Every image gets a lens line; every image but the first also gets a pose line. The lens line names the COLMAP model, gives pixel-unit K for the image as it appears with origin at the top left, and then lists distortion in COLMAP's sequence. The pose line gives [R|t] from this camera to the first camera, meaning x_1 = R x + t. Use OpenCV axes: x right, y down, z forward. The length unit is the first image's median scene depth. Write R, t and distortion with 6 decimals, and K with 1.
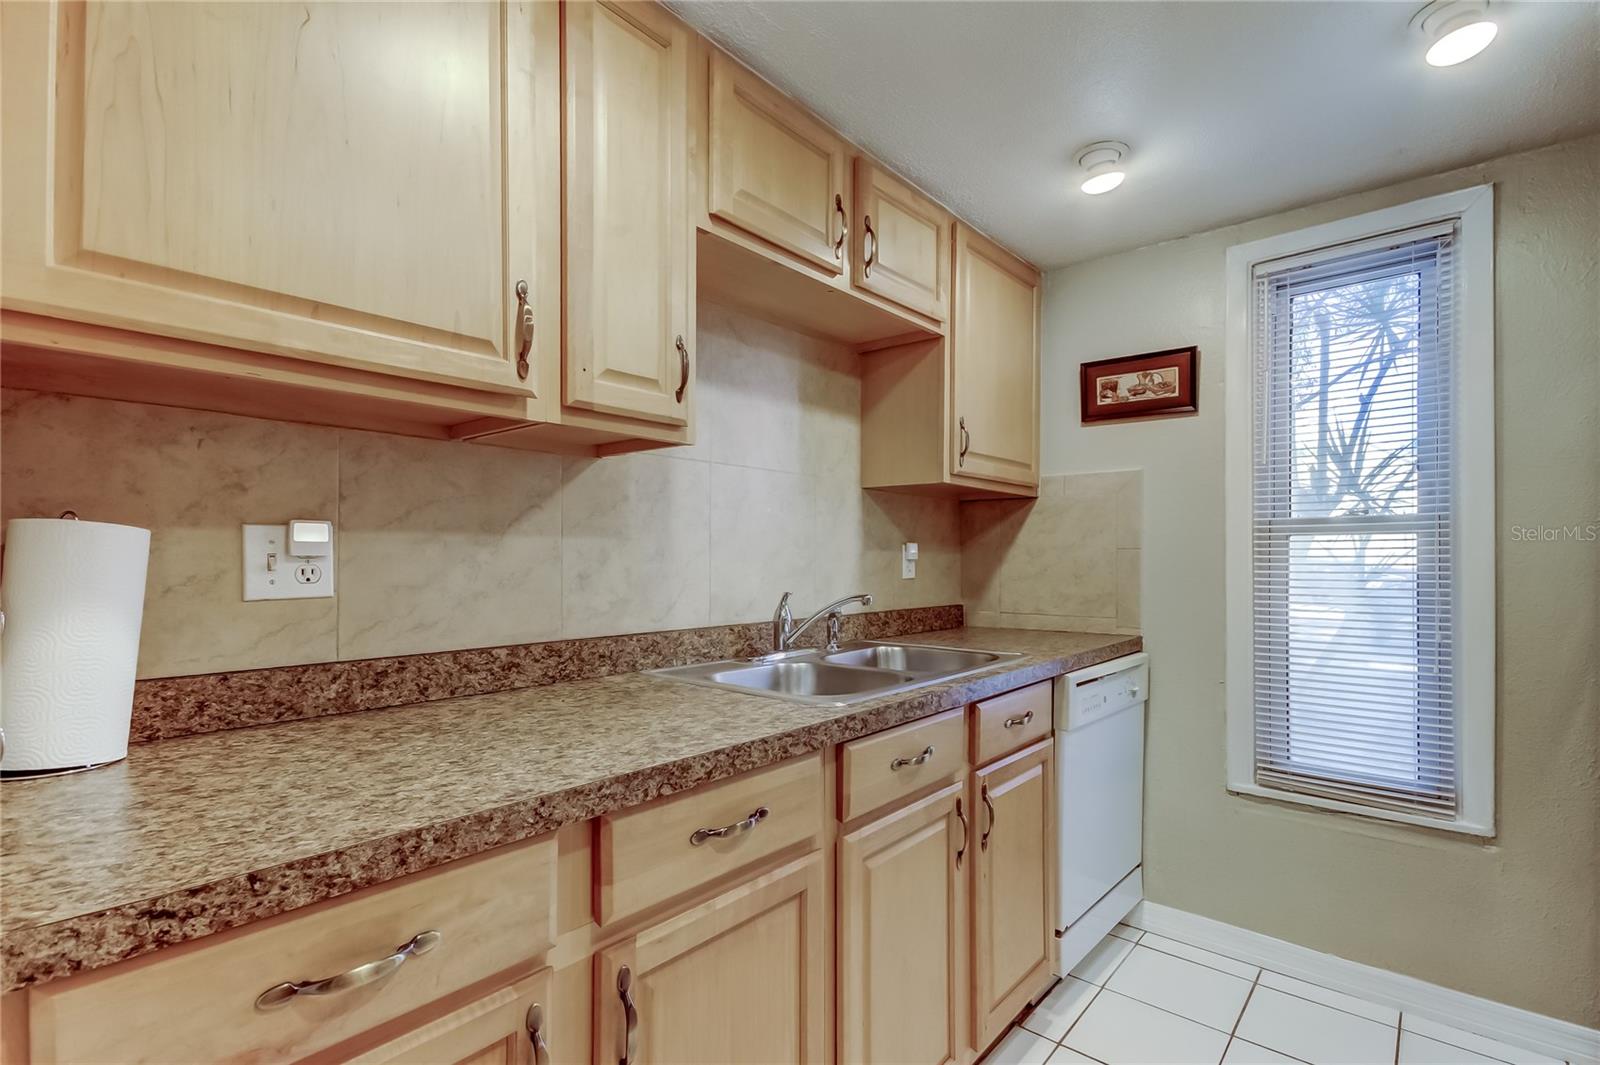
lens RADIAL K [[743.2, 0, 815.5], [0, 743.2, 549.8], [0, 0, 1]] dist [0.012188, -0.000070]
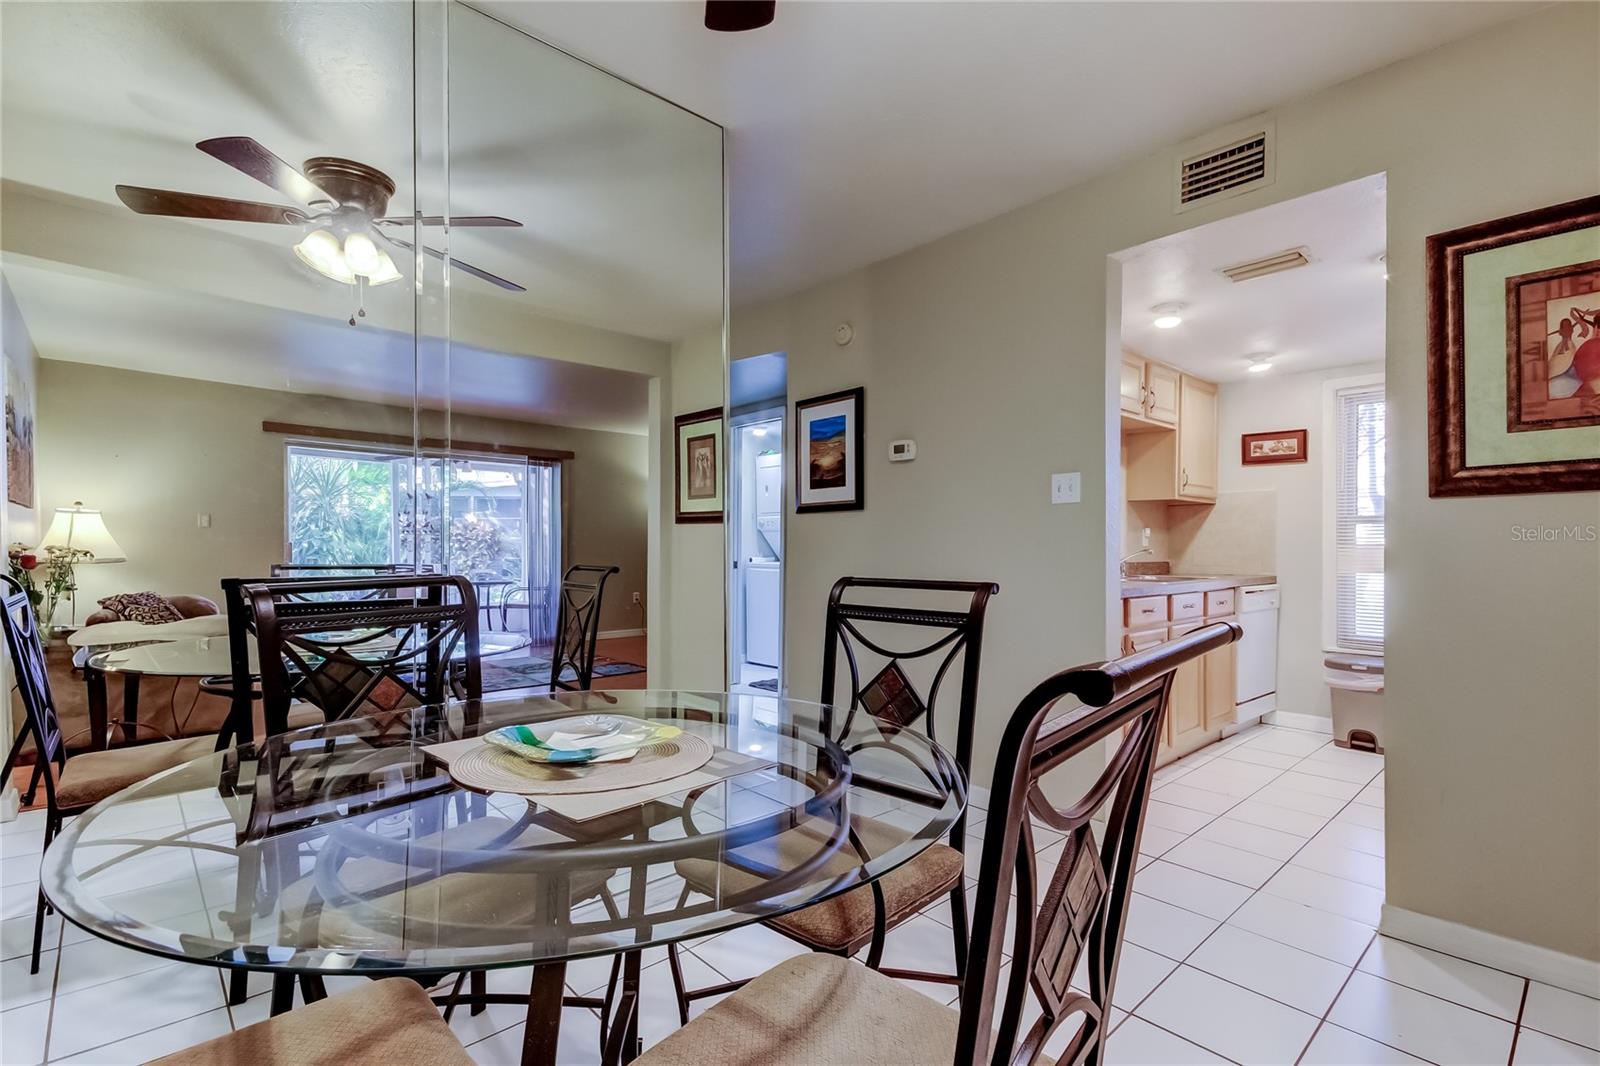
lens RADIAL K [[743.3, 0, 804.4], [0, 743.3, 543.1], [0, 0, 1]] dist [0.018105, -0.001133]
pose [[0.990967, 0.003197, -0.134066, -0.524058], [-0.003215, 0.999995, 0.000083, 0.034177], [0.134066, 0.000349, 0.990972, -1.108607]]
